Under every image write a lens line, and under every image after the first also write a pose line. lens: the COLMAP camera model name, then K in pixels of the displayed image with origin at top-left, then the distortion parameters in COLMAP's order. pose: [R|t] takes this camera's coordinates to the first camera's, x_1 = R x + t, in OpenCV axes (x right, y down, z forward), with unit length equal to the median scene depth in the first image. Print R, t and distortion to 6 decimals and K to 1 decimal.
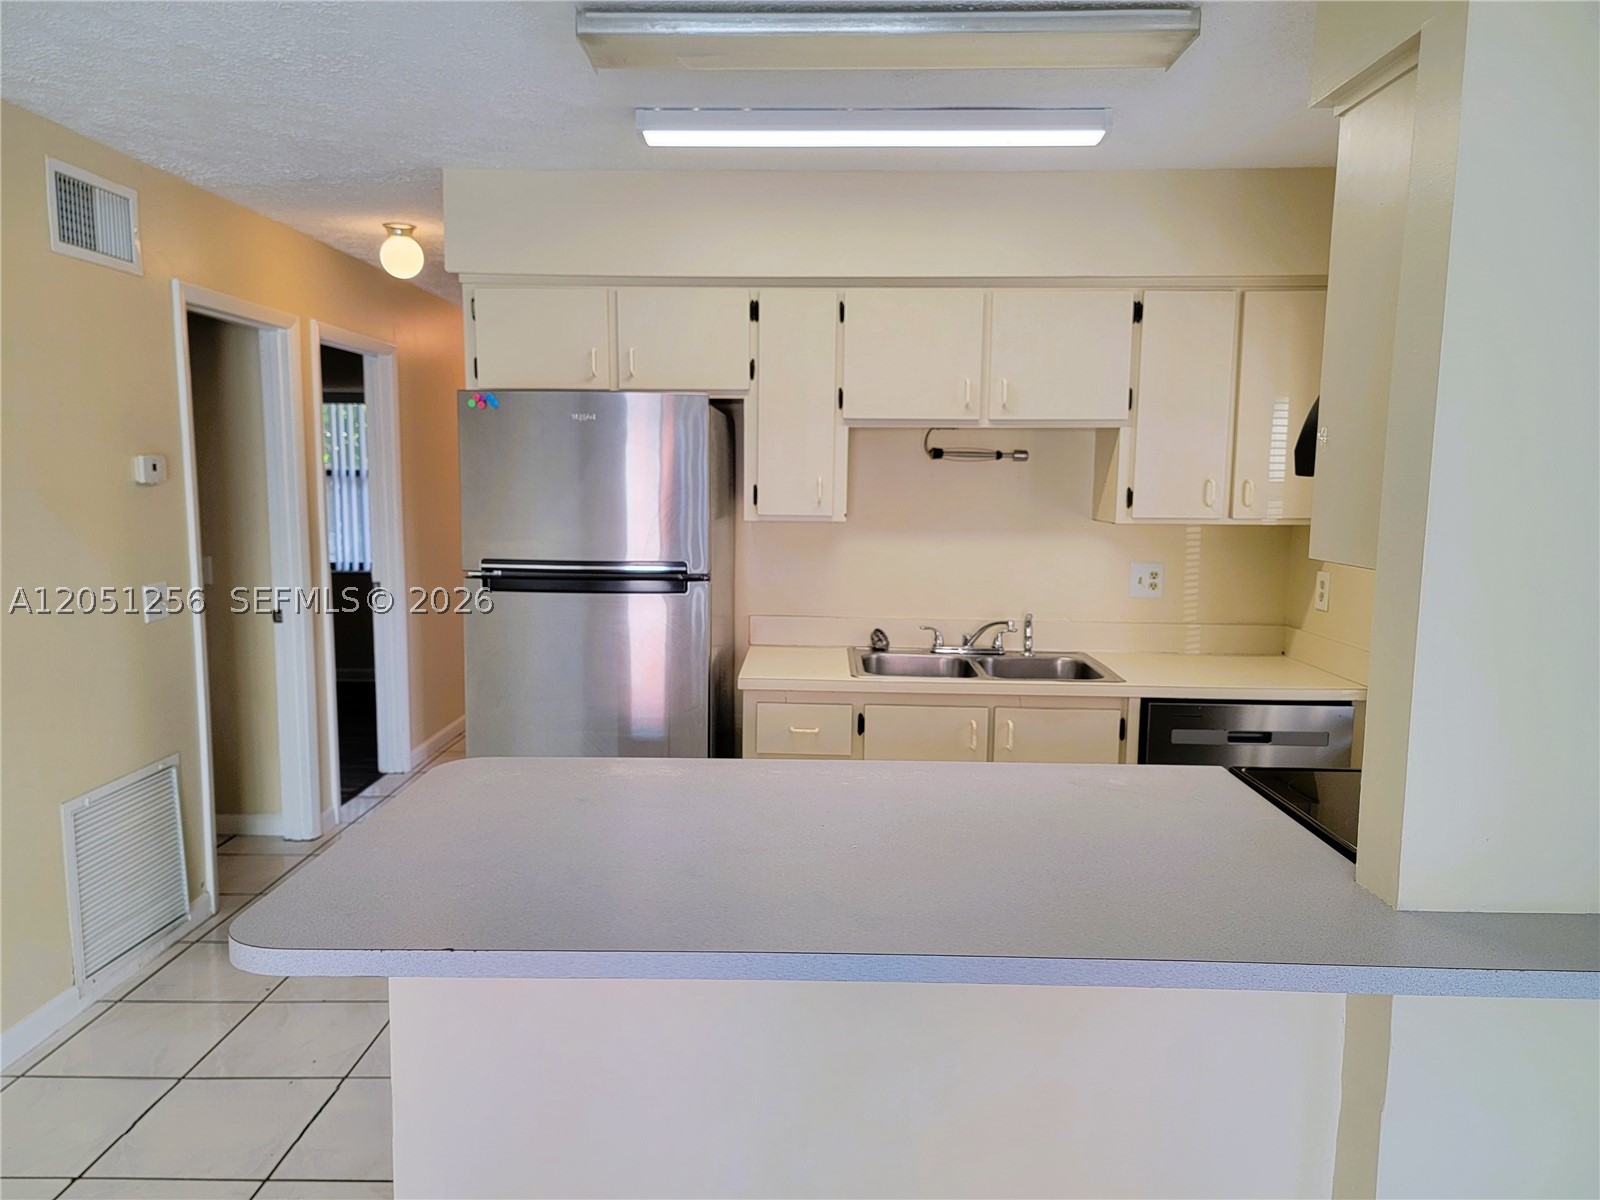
lens RADIAL K [[1102.5, 0, 801.8], [0, 1102.5, 599.8], [0, 0, 1]] dist [0.059373, -0.001919]
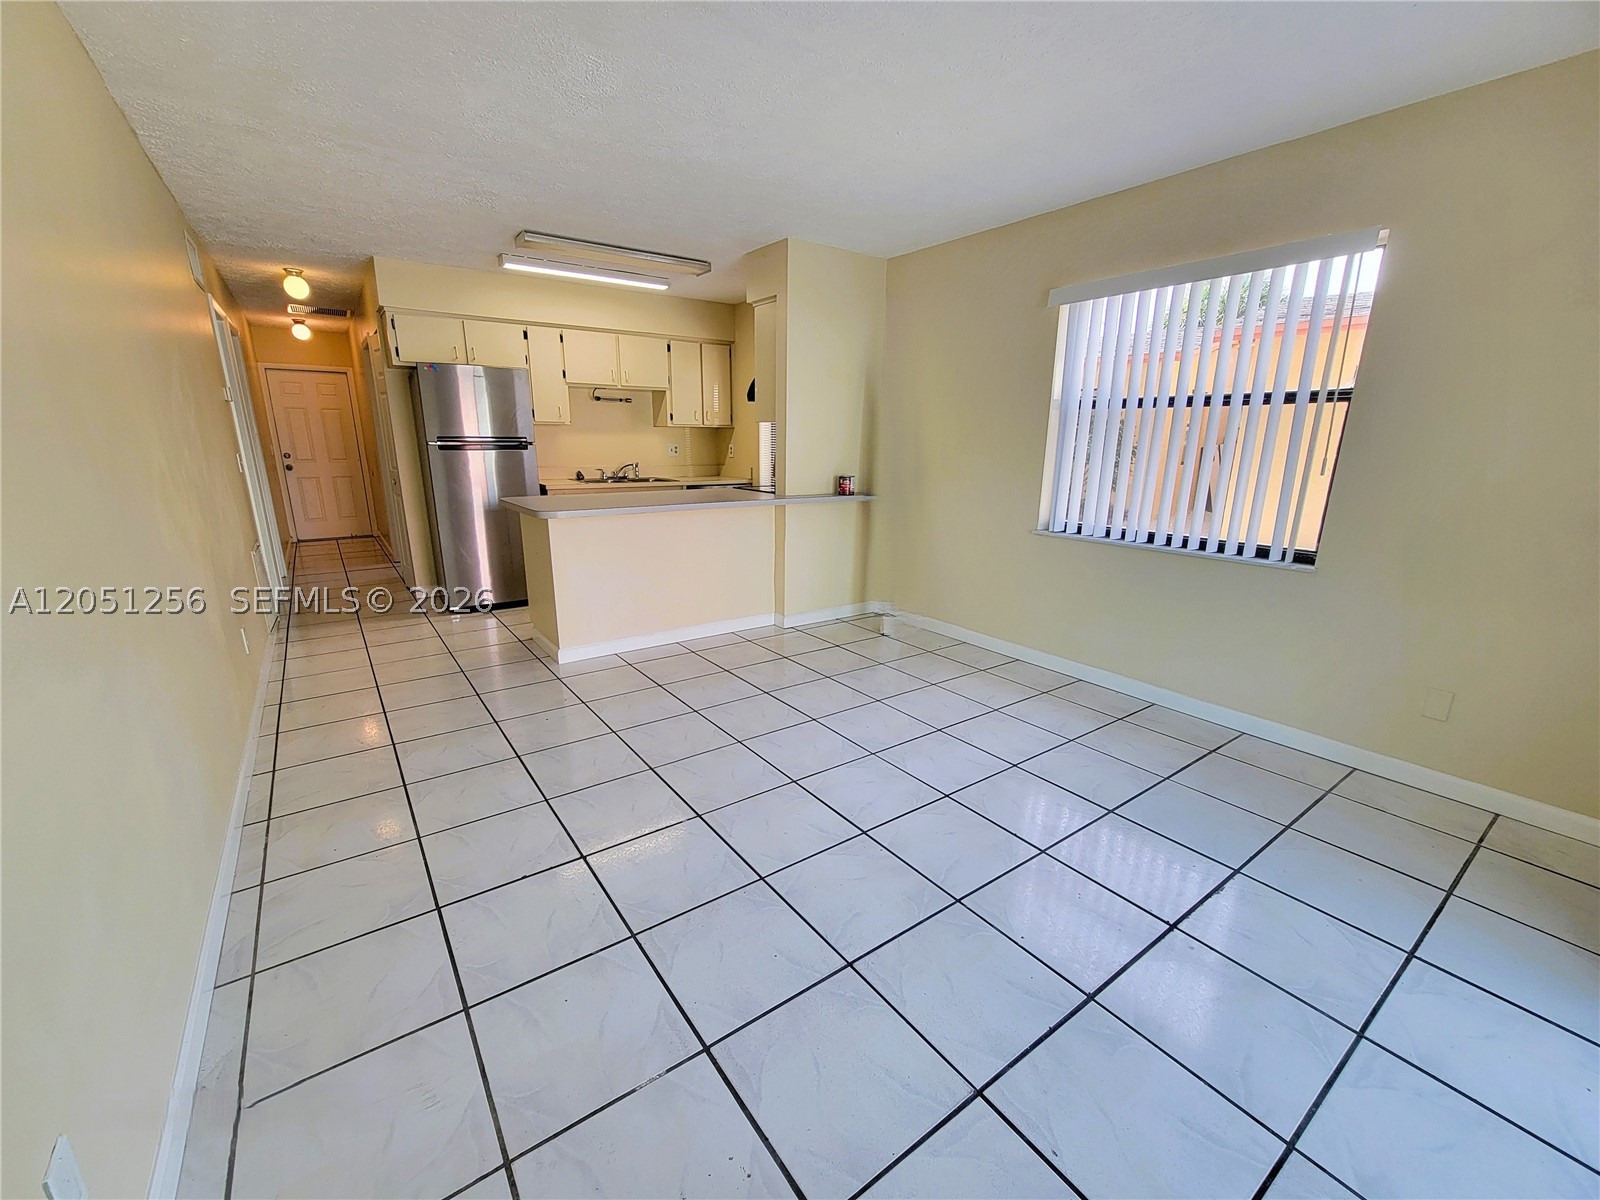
lens RADIAL K [[654.7, 0, 791.3], [0, 654.7, 615.0], [0, 0, 1]] dist [-0.005977, 0.001671]
pose [[0.808626, -0.156910, 0.567013, -0.476239], [0.065824, 0.981856, 0.177838, 0.125988], [-0.584629, -0.106482, 0.804282, -0.561034]]
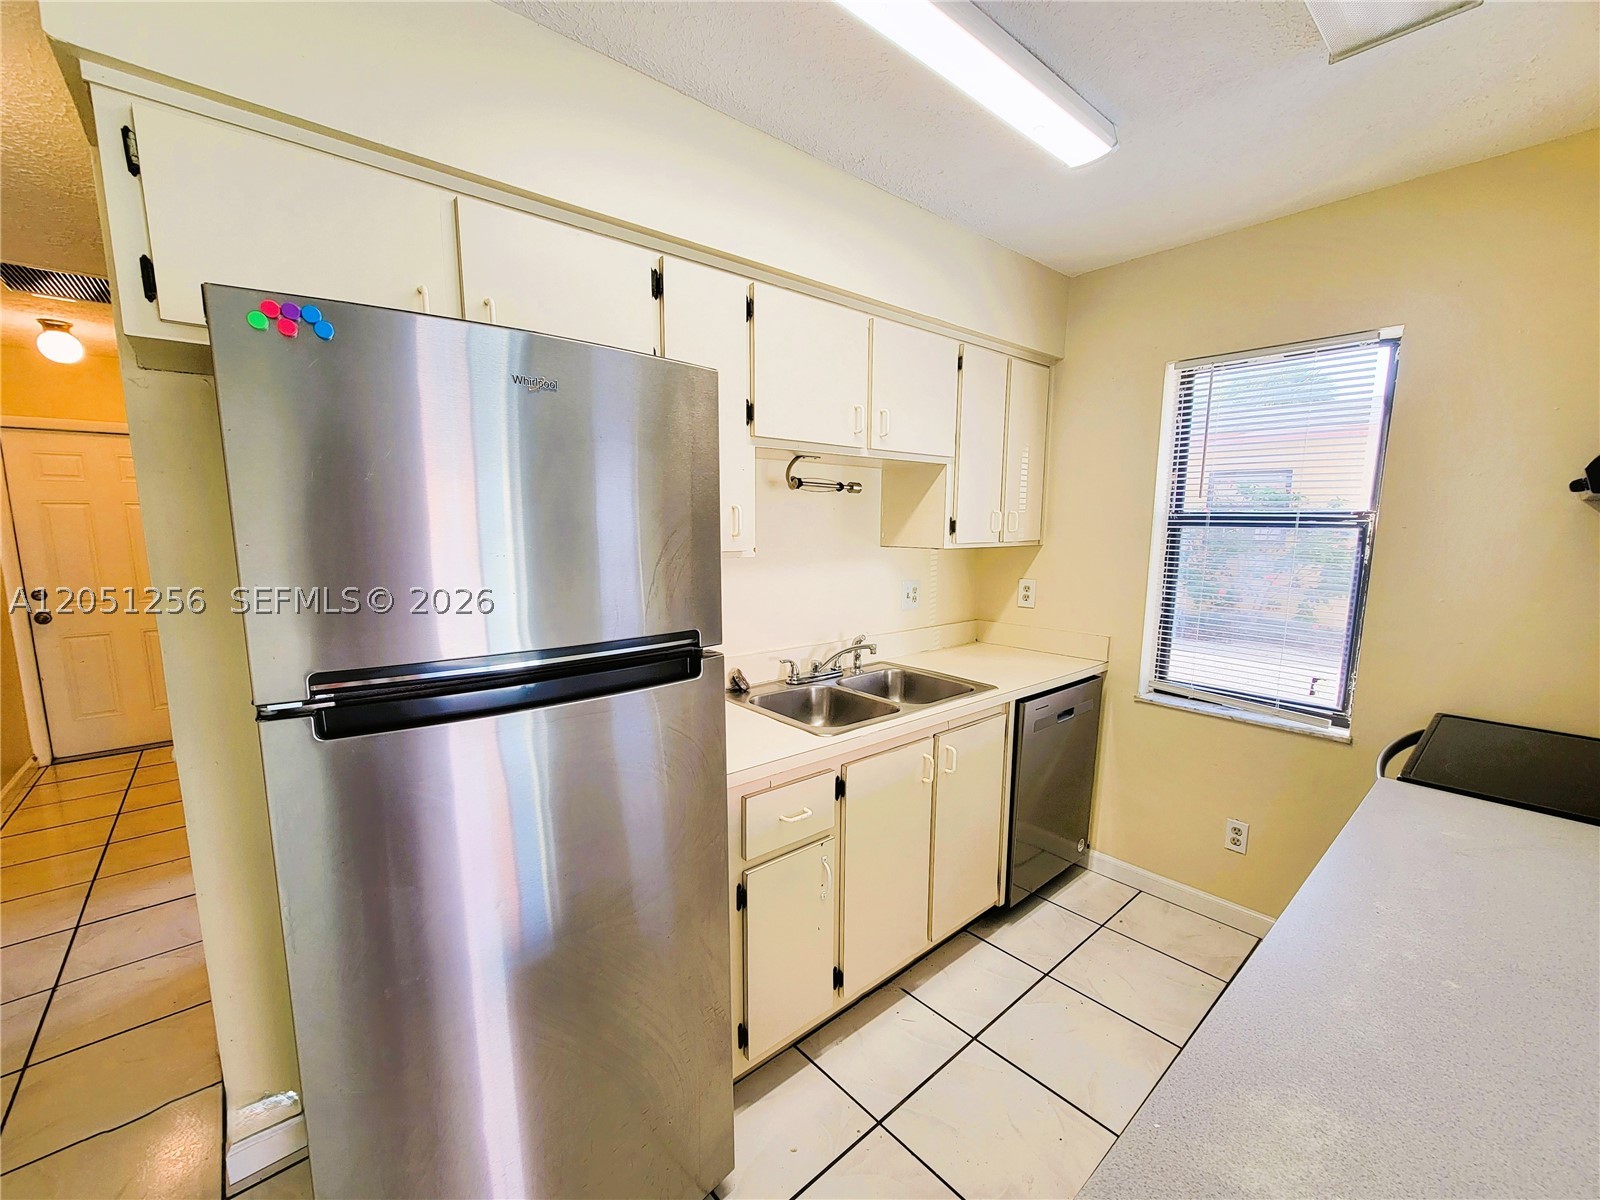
lens RADIAL K [[654.7, 0, 793.5], [0, 654.7, 606.9], [0, 0, 1]] dist [-0.005977, 0.001671]
pose [[0.753247, -0.093052, 0.651122, -0.278335], [0.079557, 0.995563, 0.050242, -0.055938], [-0.652909, 0.013957, 0.757308, 0.596022]]
